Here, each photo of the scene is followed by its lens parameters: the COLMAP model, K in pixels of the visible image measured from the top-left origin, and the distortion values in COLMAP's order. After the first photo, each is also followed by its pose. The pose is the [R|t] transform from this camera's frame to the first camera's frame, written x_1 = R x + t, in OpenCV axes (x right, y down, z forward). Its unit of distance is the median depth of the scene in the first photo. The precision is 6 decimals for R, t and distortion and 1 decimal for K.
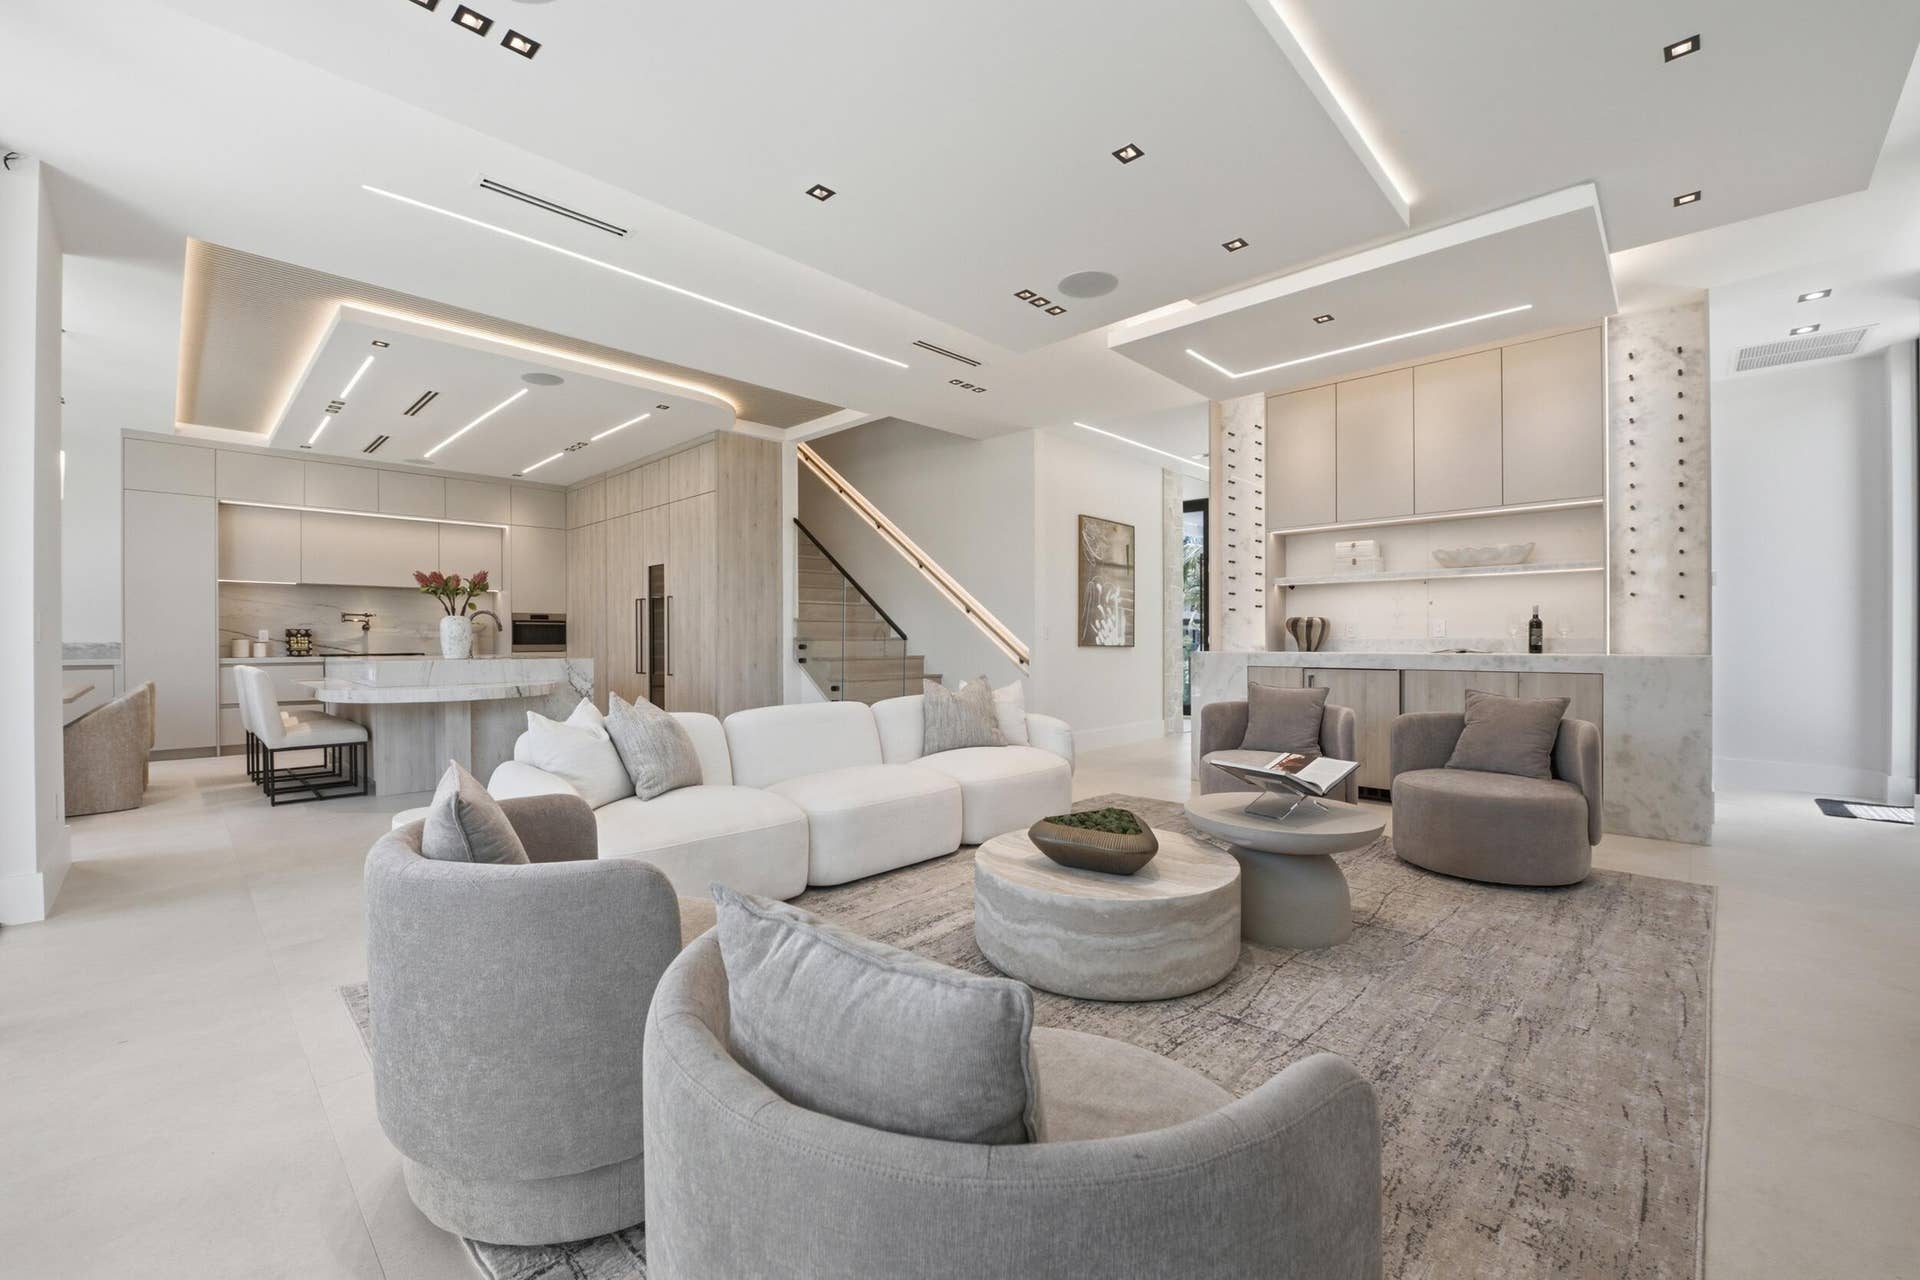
lens RADIAL K [[778.8, 0, 964.3], [0, 778.8, 638.8], [0, 0, 1]] dist [-0.000251, -0.000028]
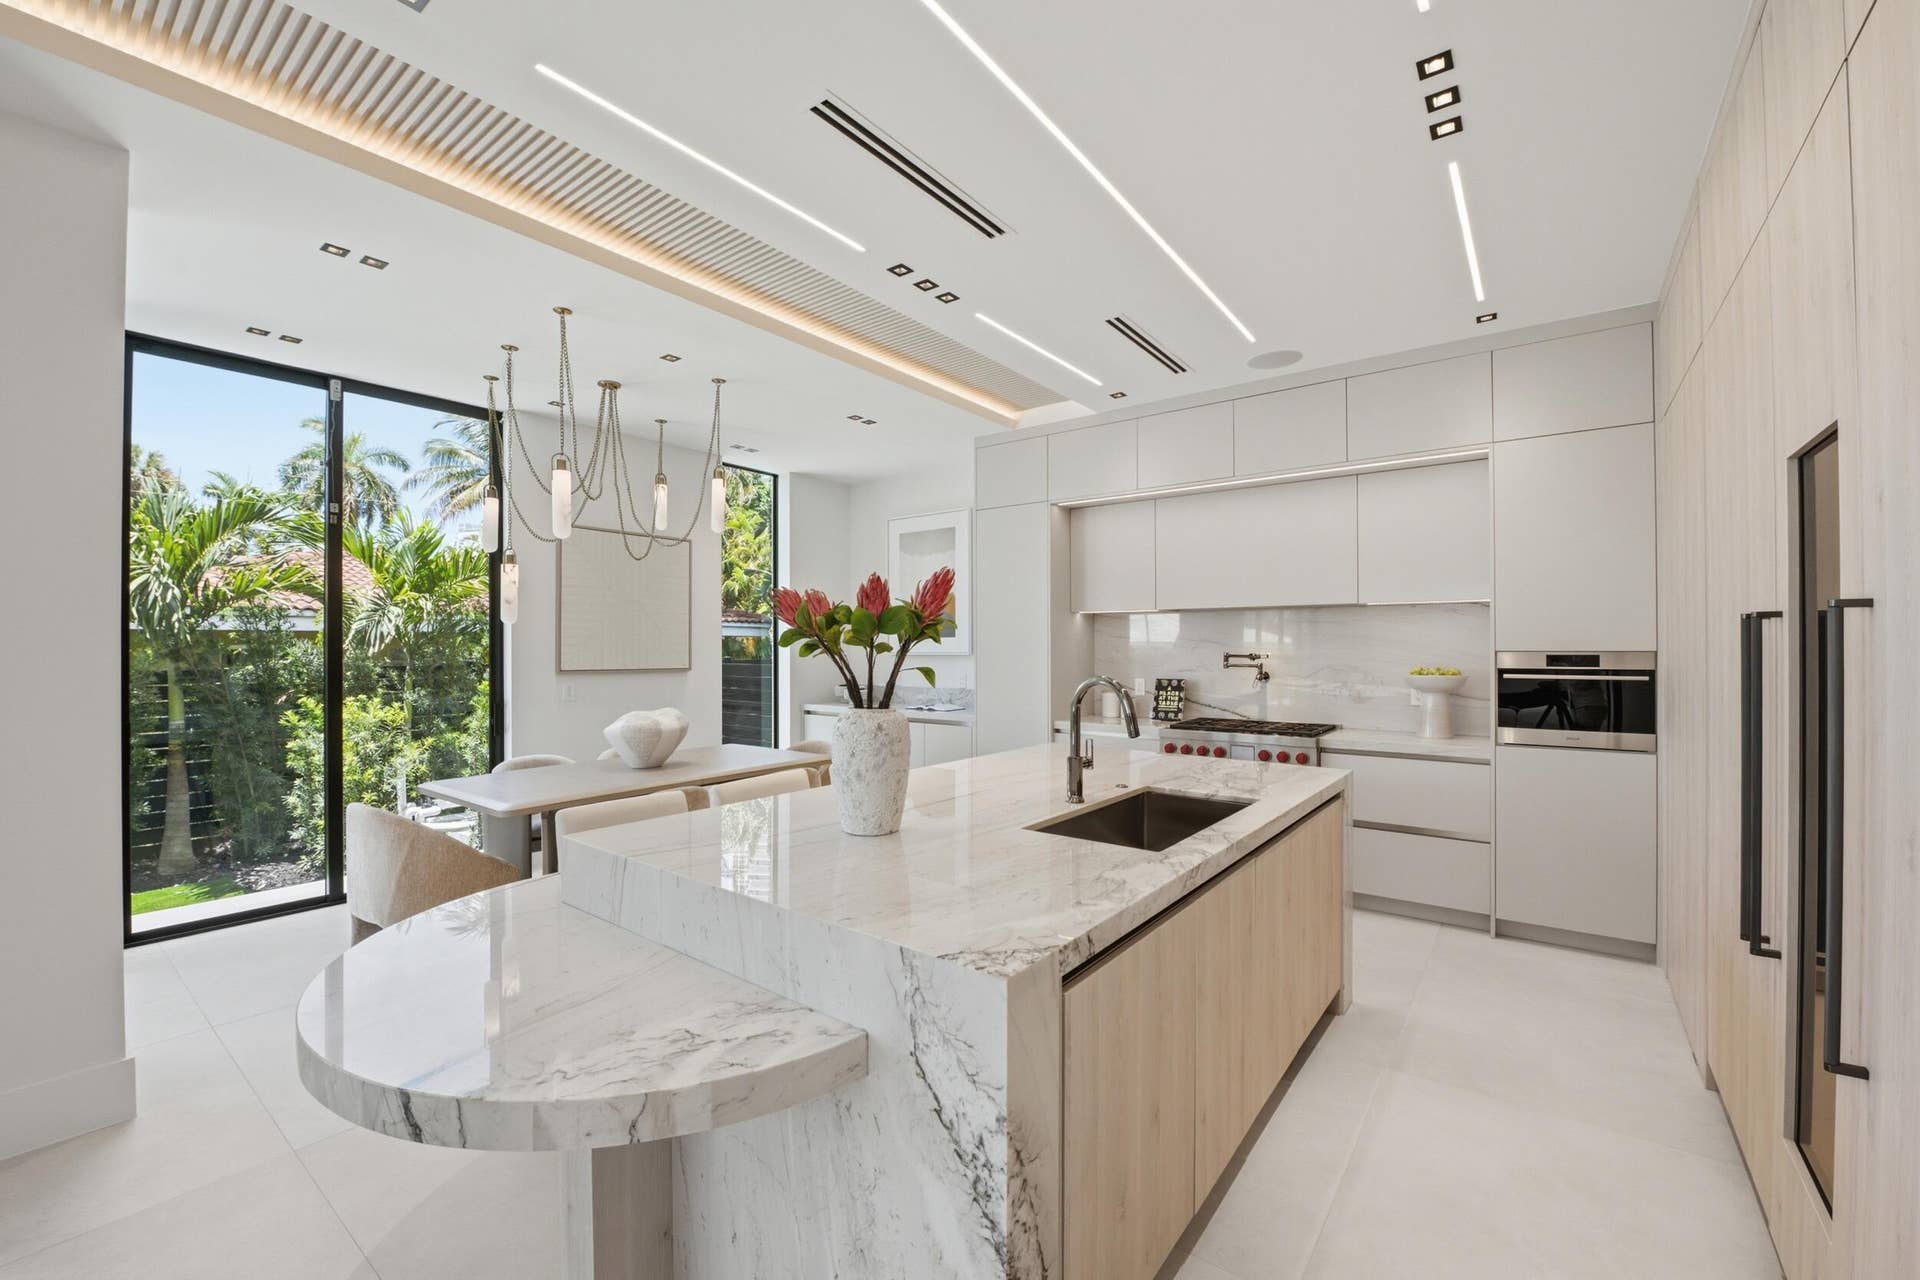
lens RADIAL K [[778.8, 0, 965.7], [0, 778.8, 644.0], [0, 0, 1]] dist [-0.000251, -0.000028]
pose [[0.111914, 0.001000, -0.993717, -0.205785], [-0.000356, 0.999999, 0.000967, -0.041130], [0.993718, 0.000246, 0.111915, 0.724324]]
